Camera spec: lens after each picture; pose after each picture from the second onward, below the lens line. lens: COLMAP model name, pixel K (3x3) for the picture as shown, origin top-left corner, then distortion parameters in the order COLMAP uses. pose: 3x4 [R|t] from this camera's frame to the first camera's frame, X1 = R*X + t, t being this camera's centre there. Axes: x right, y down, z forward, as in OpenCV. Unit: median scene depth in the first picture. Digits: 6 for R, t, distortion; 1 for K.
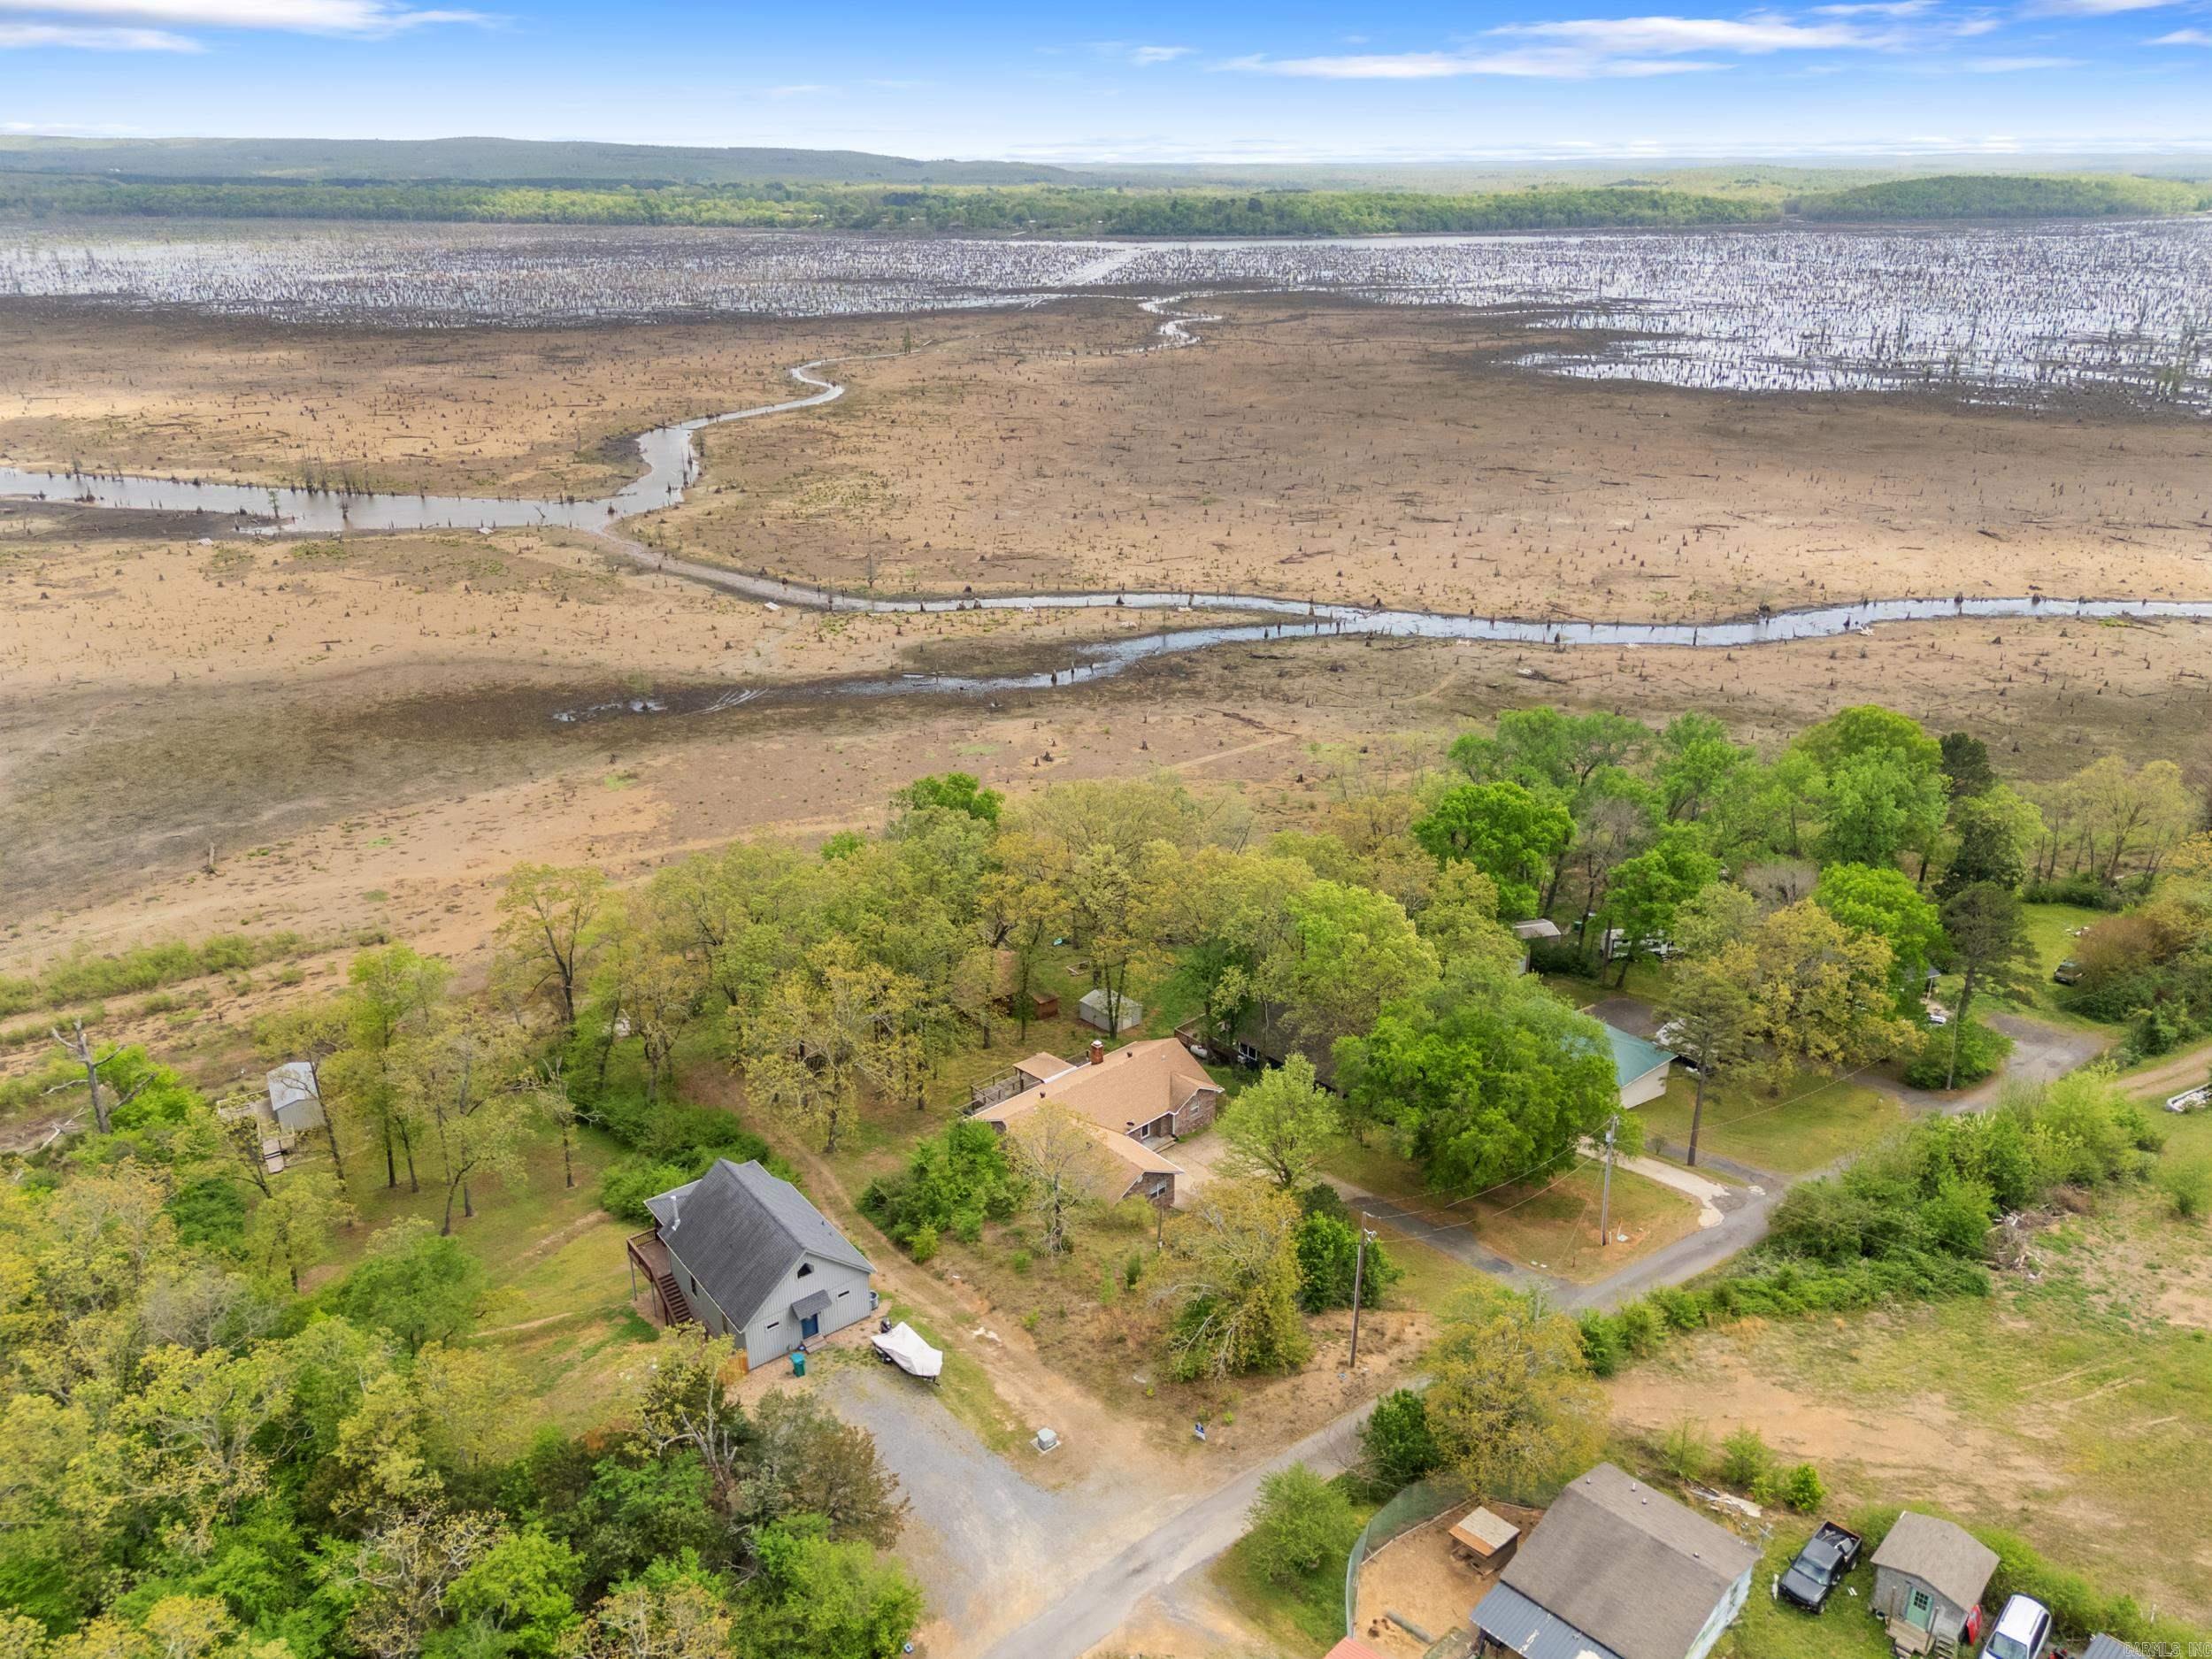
lens RADIAL K [[1640.3, 0, 1122.9], [0, 1640.3, 813.5], [0, 0, 1]] dist [0.077578, -0.065641]
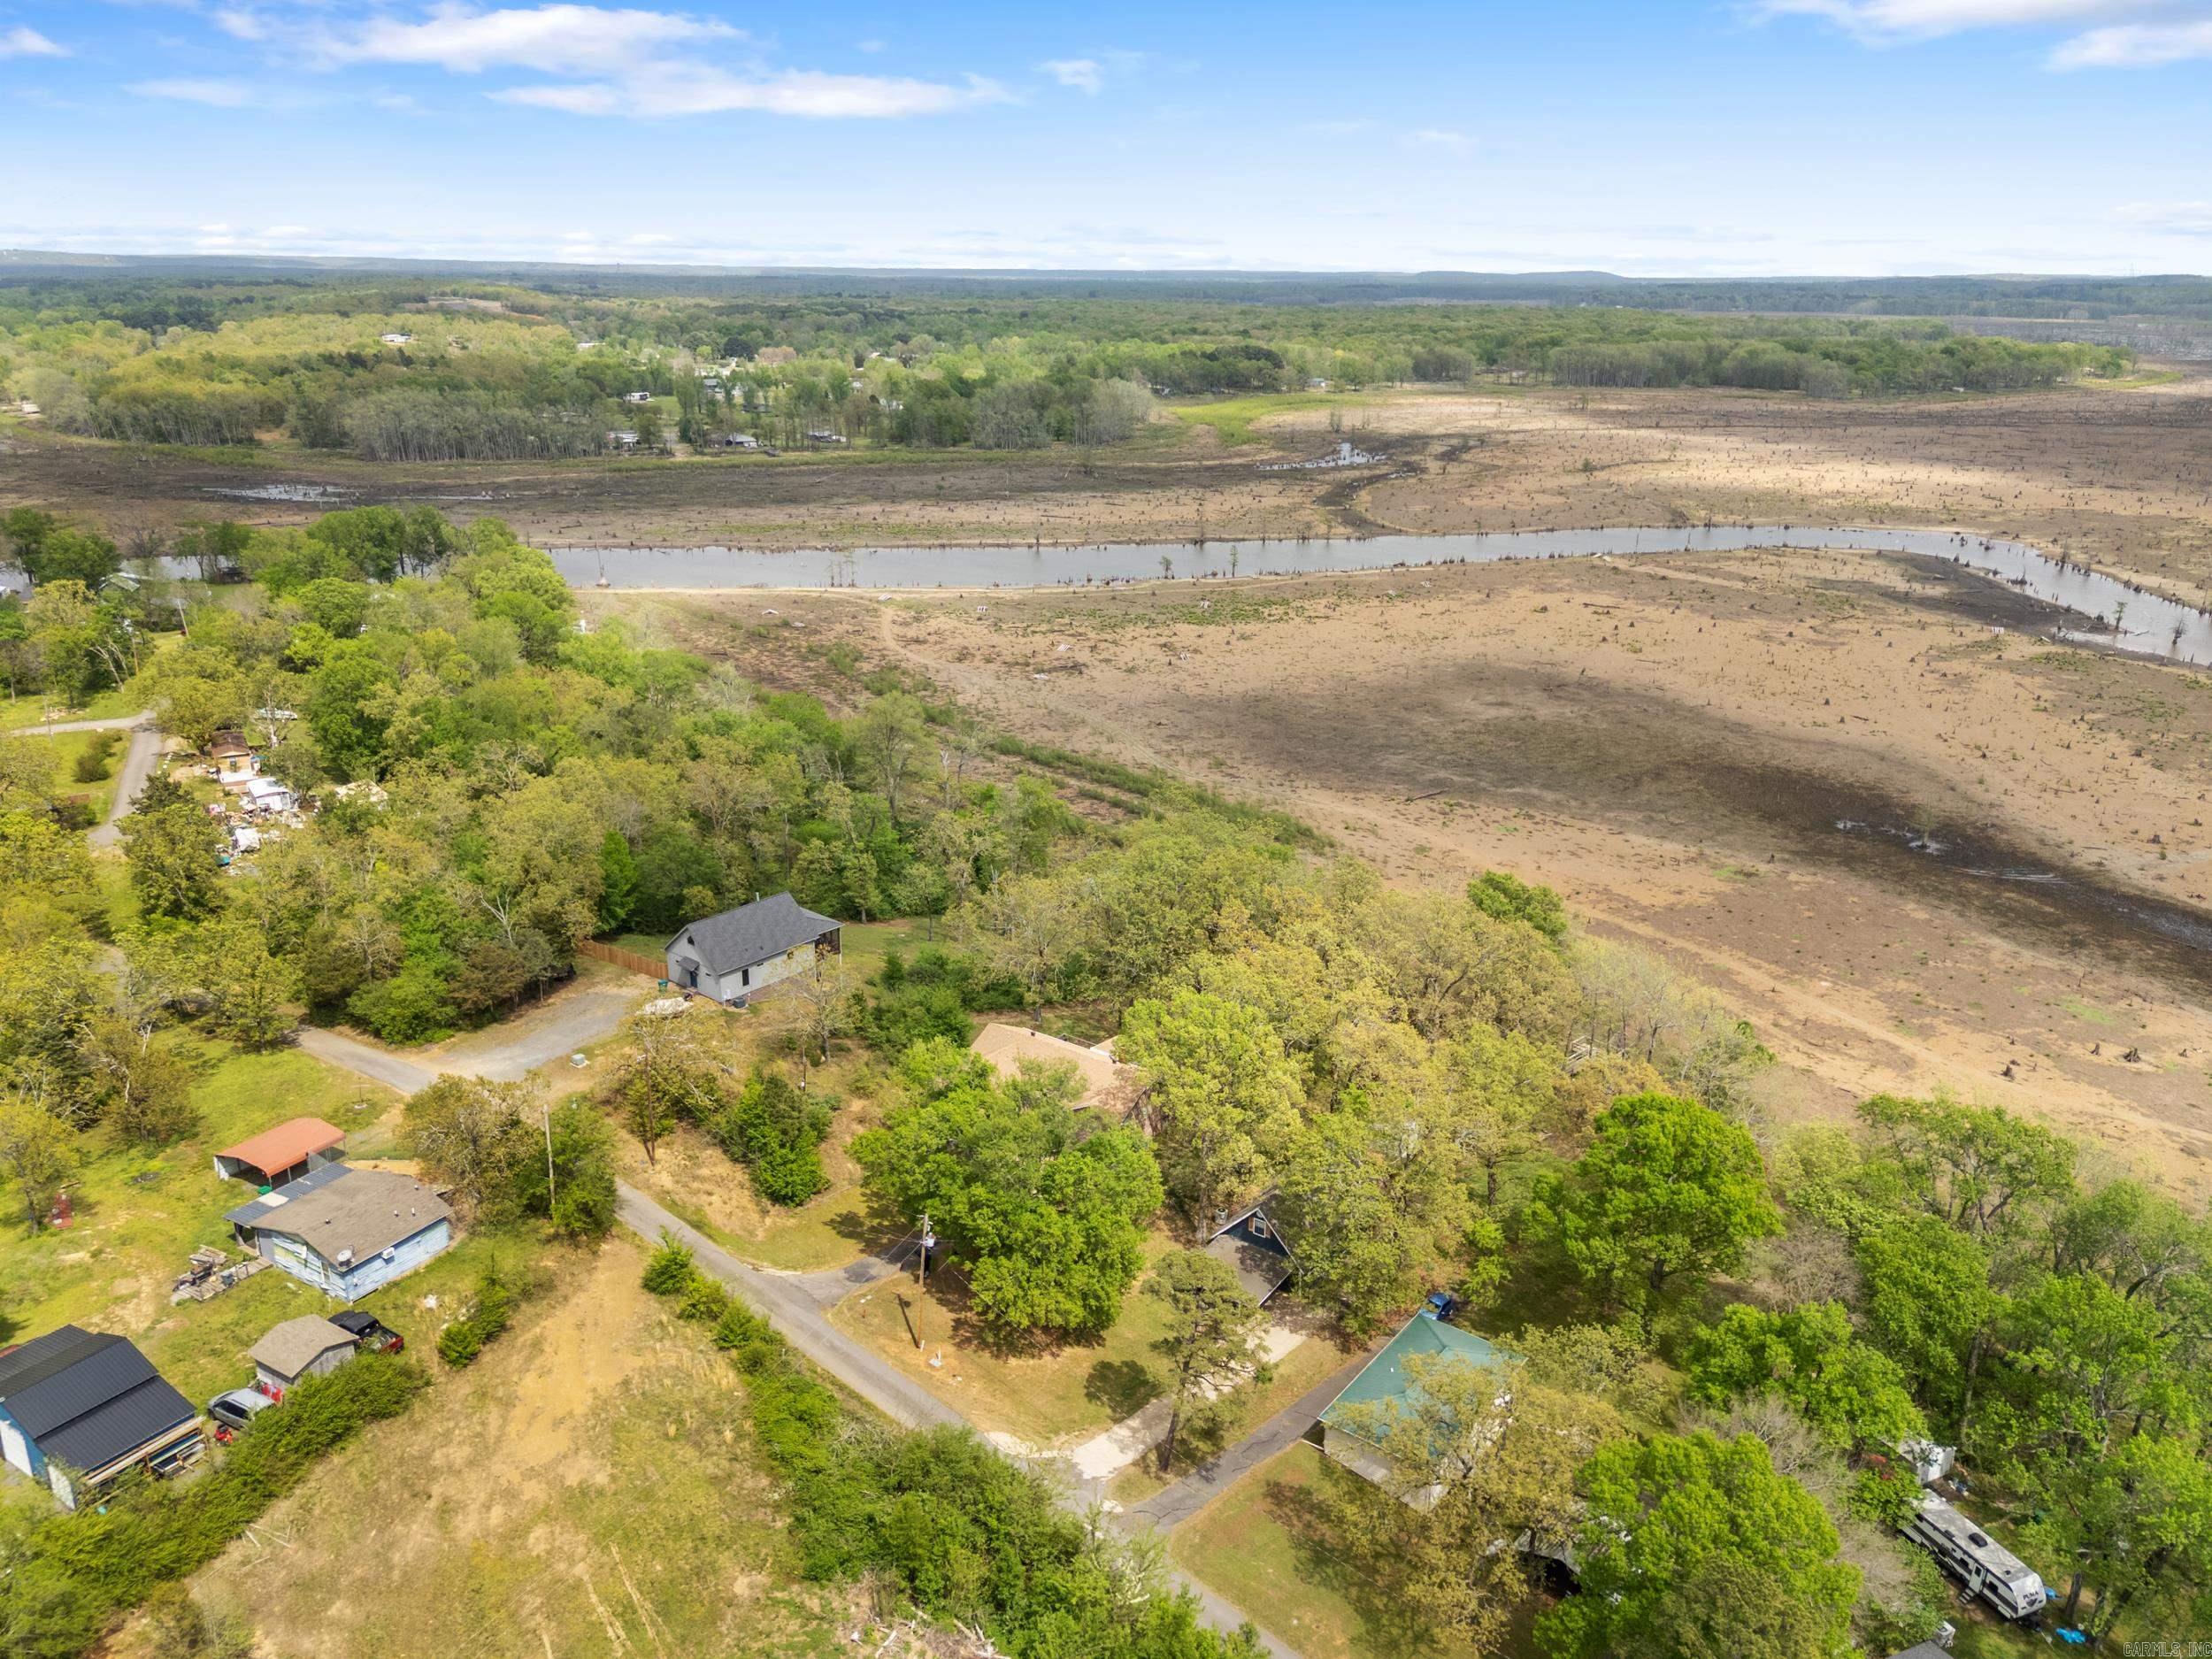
lens RADIAL K [[1640.3, 0, 1108.3], [0, 1640.3, 836.5], [0, 0, 1]] dist [0.077578, -0.065641]
pose [[0.213687, 0.320118, -0.922964, 0.373807], [-0.365810, 0.902268, 0.228246, -0.091408], [0.905826, 0.288856, 0.309905, 0.239808]]
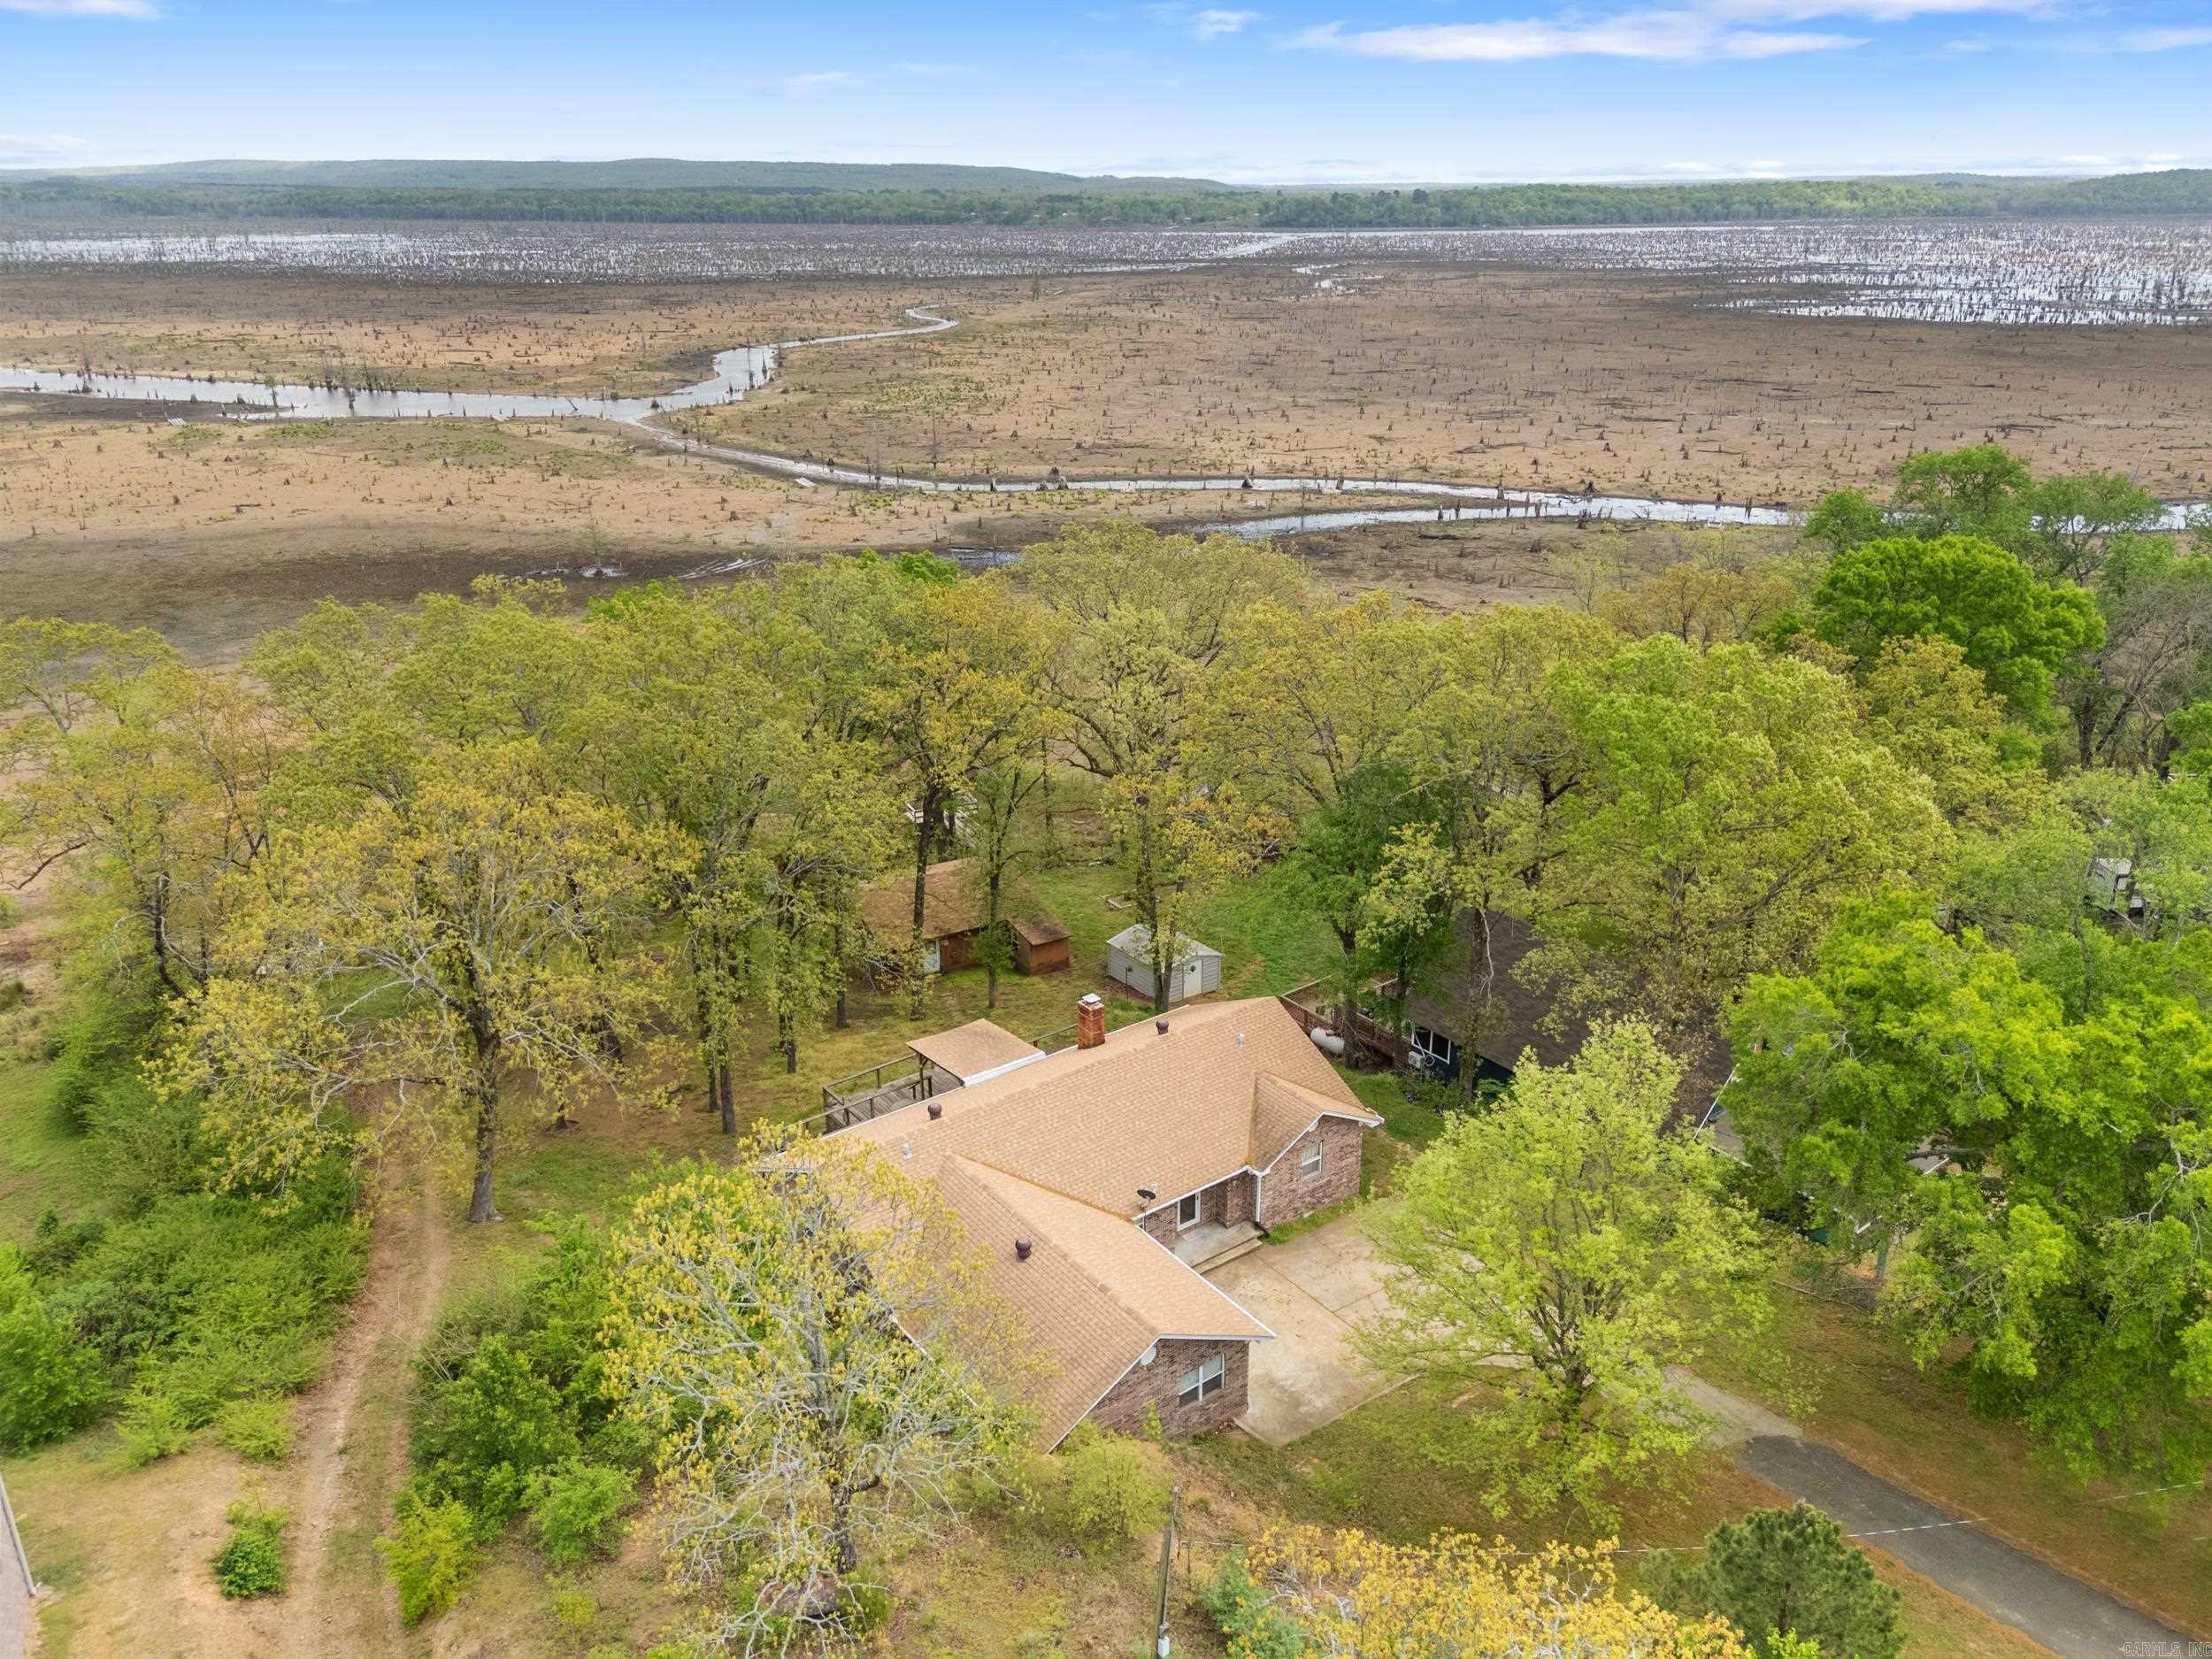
lens RADIAL K [[1640.3, 0, 1114.5], [0, 1640.3, 816.5], [0, 0, 1]] dist [0.077578, -0.065641]
pose [[0.995409, 0.028154, -0.091483, 0.011389], [-0.029293, 0.999509, -0.011137, 0.037652], [0.091125, 0.013766, 0.995744, 0.222276]]
